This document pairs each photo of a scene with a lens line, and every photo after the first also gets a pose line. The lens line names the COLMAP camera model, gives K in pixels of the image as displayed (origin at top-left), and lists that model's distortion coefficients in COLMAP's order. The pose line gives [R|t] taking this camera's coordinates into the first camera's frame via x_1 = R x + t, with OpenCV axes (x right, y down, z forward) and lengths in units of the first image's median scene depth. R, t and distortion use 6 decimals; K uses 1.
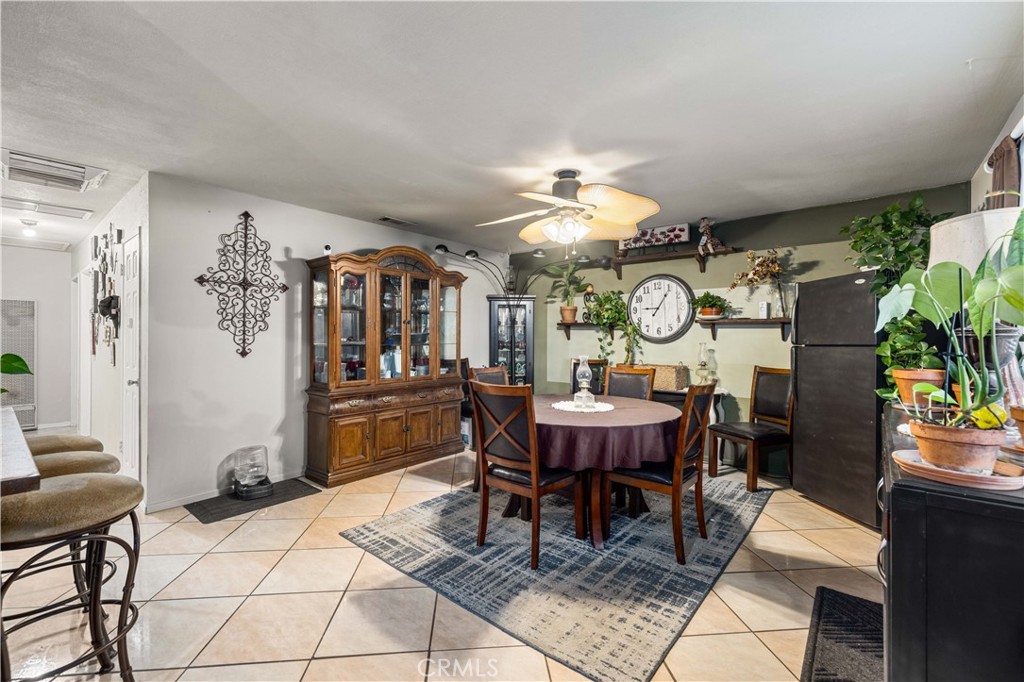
lens RADIAL K [[429.5, 0, 509.9], [0, 429.5, 335.3], [0, 0, 1]] dist [0.000244, -0.000376]
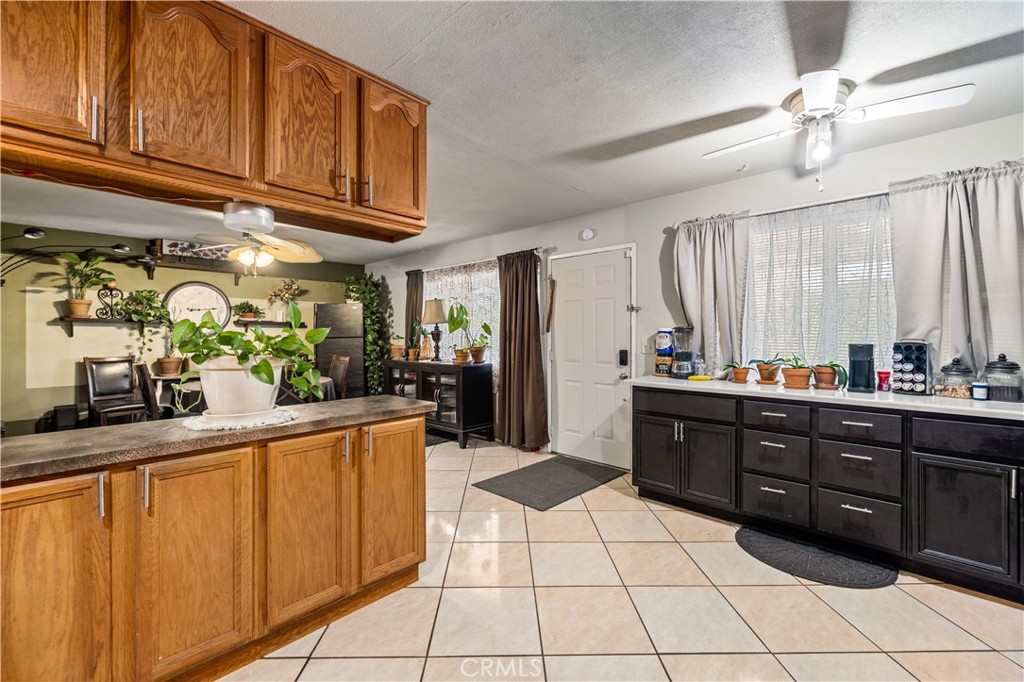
lens RADIAL K [[429.5, 0, 510.4], [0, 429.5, 339.2], [0, 0, 1]] dist [0.000244, -0.000376]
pose [[0.071698, -0.014858, 0.997316, -1.536361], [-0.001815, 0.999885, 0.015027, 0.000175], [-0.997425, -0.002888, 0.071663, 0.078193]]
